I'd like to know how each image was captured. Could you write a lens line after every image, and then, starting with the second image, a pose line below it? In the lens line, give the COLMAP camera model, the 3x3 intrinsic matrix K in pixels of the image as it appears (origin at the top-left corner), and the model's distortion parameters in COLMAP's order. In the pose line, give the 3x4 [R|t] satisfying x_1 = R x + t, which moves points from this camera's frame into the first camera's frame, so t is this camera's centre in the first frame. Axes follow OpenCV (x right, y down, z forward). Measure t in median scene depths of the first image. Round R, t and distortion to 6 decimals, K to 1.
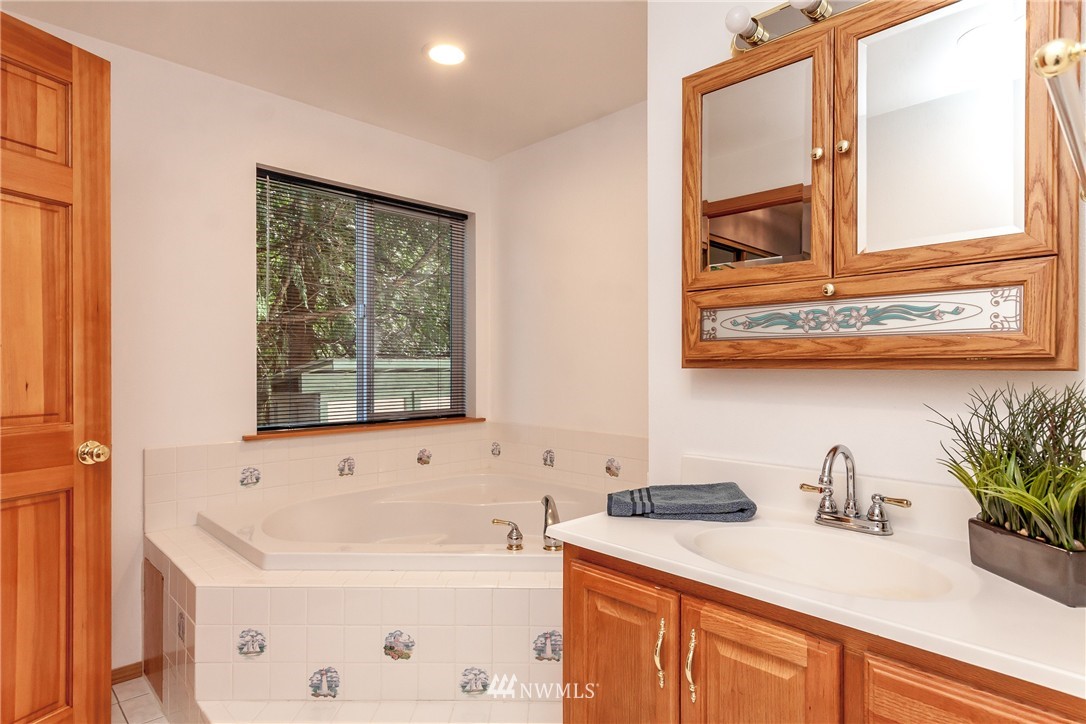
lens RADIAL K [[595.0, 0, 546.4], [0, 595.0, 362.3], [0, 0, 1]] dist [0.002591, 0.000966]
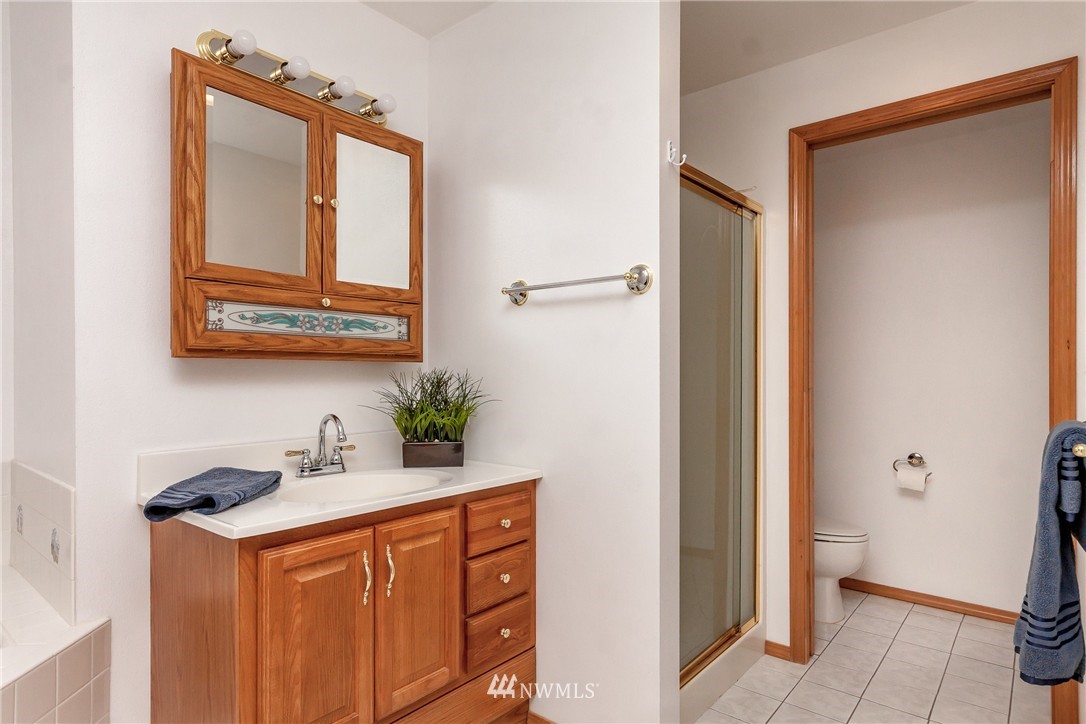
lens RADIAL K [[595.0, 0, 545.9], [0, 595.0, 370.2], [0, 0, 1]] dist [0.002591, 0.000966]
pose [[-0.108515, 0.005139, 0.994082, -0.944441], [-0.004146, 0.999976, -0.005622, 0.040663], [-0.994086, -0.004731, -0.108491, 0.636839]]
